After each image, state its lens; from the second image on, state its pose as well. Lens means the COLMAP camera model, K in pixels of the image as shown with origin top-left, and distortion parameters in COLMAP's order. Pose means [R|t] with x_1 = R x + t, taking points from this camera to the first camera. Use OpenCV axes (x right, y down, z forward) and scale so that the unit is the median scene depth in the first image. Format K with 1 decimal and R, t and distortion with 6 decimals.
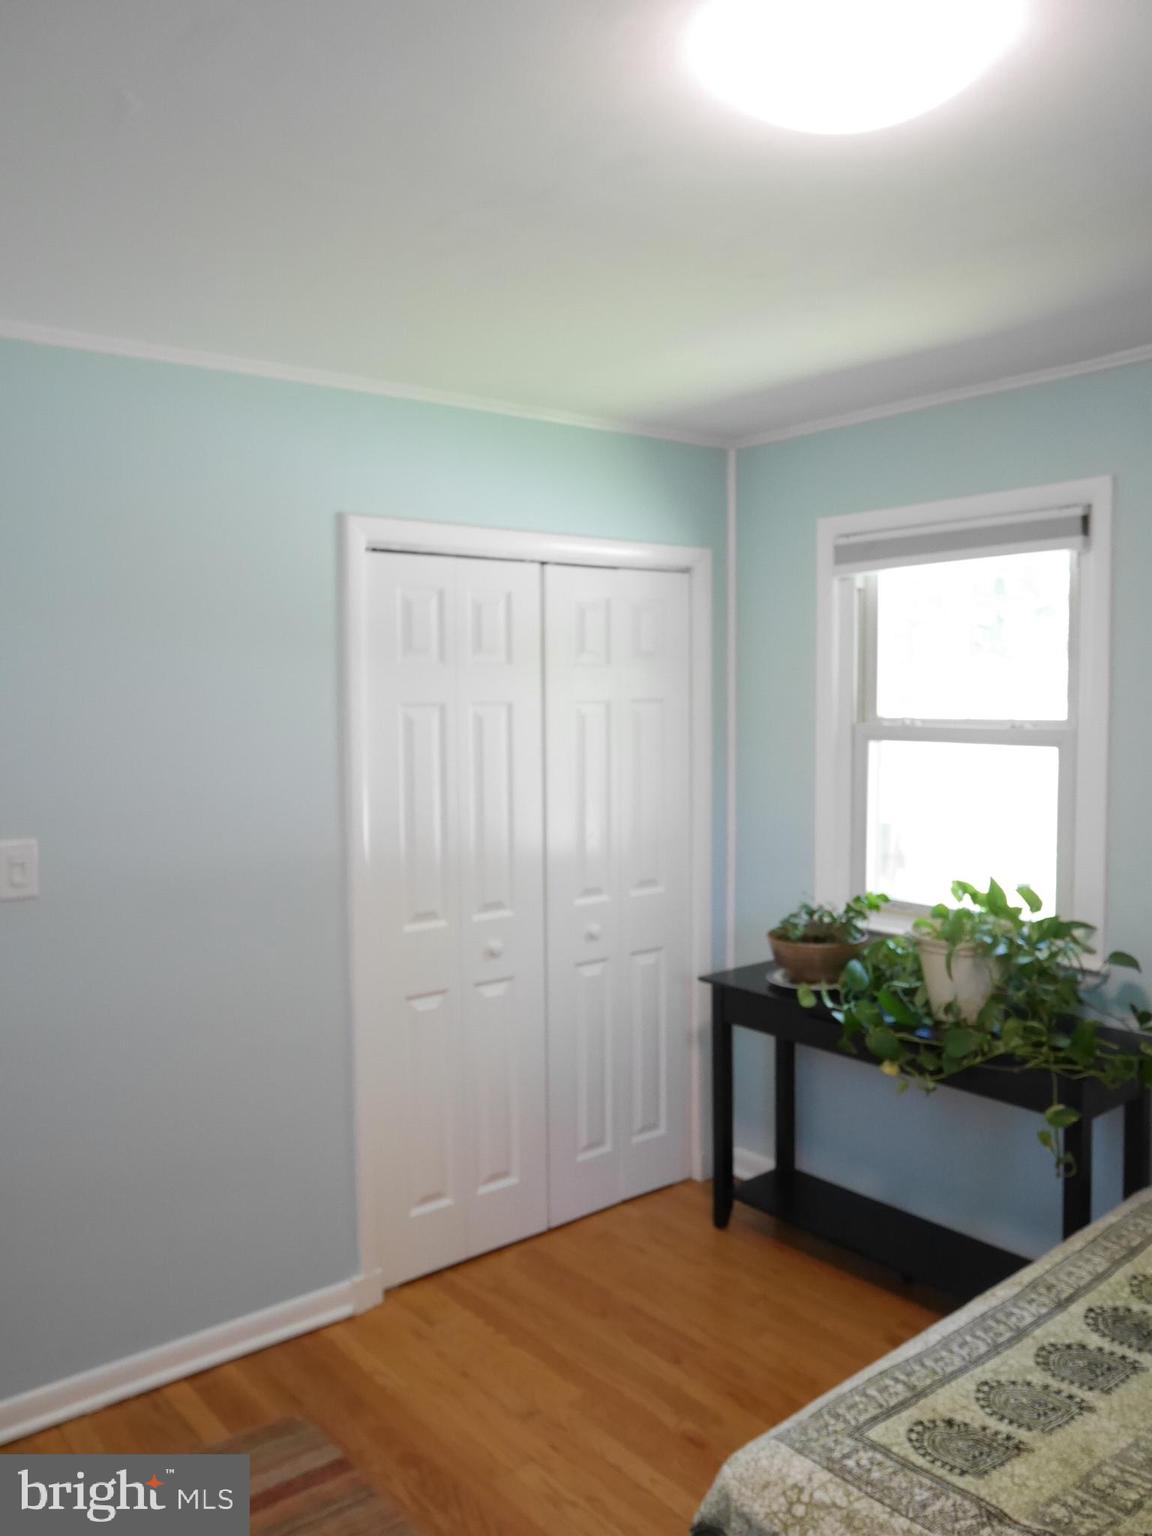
lens RADIAL K [[1212.0, 0, 575.2], [0, 1212.0, 770.1], [0, 0, 1]] dist [-0.003554, -0.001268]
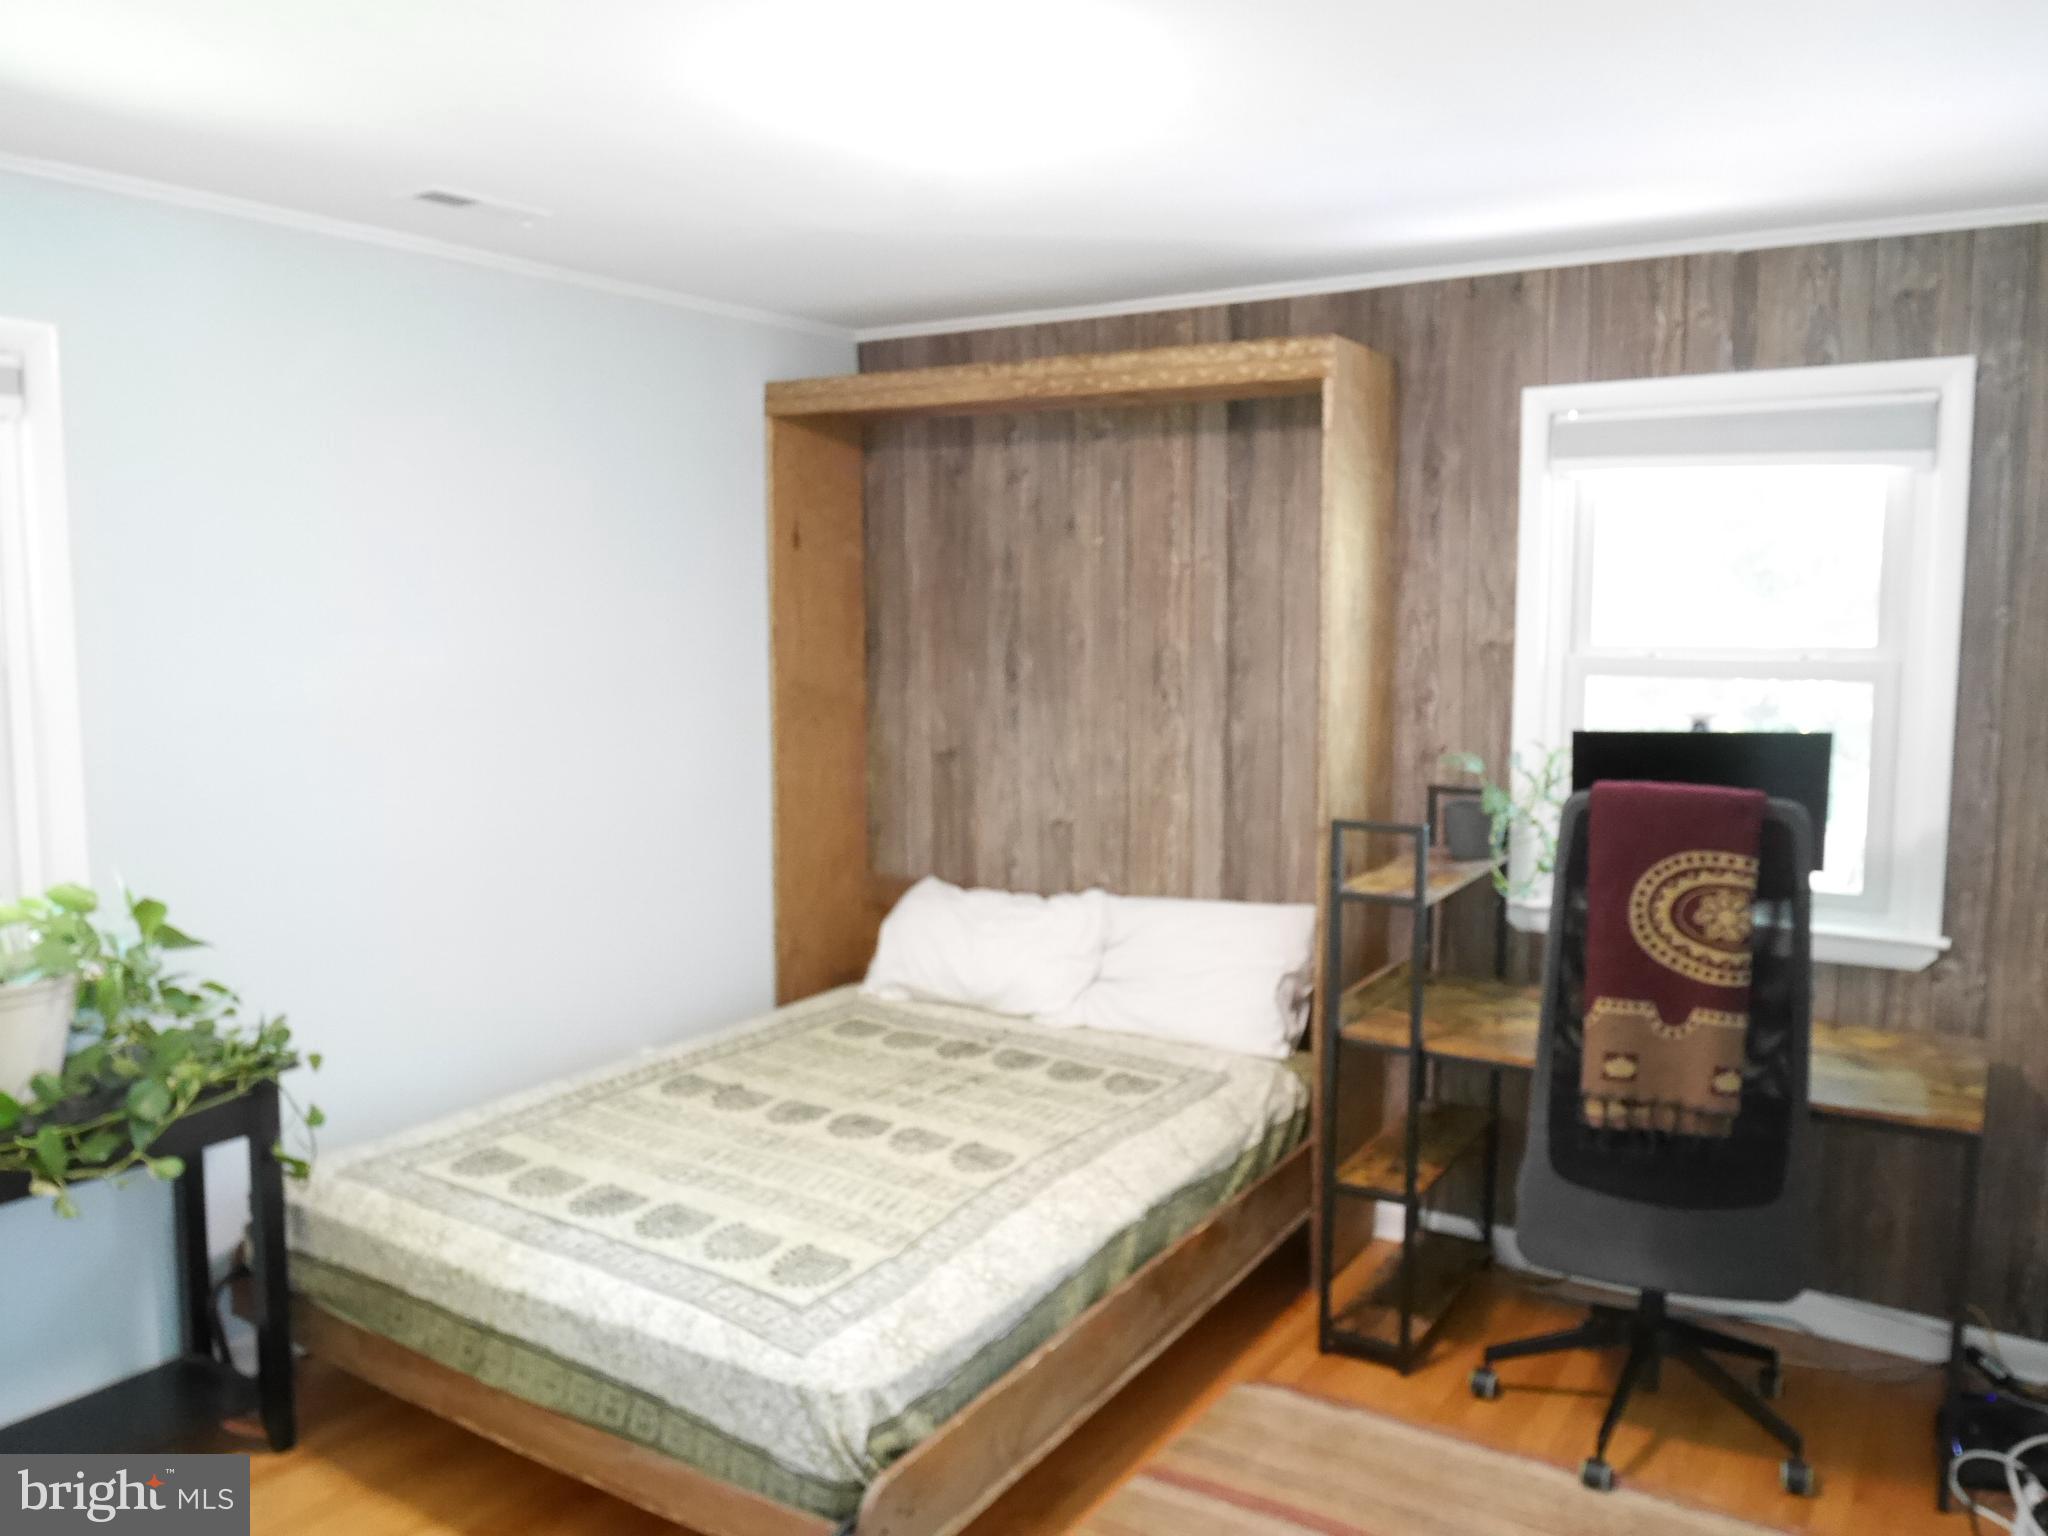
lens RADIAL K [[1616.0, 0, 1020.2], [0, 1616.0, 762.3], [0, 0, 1]] dist [-0.003554, -0.001268]
pose [[-0.301458, -0.092992, 0.948934, -1.122694], [0.044002, 0.992815, 0.111271, -0.093824], [-0.952464, 0.075299, -0.295200, 1.156083]]
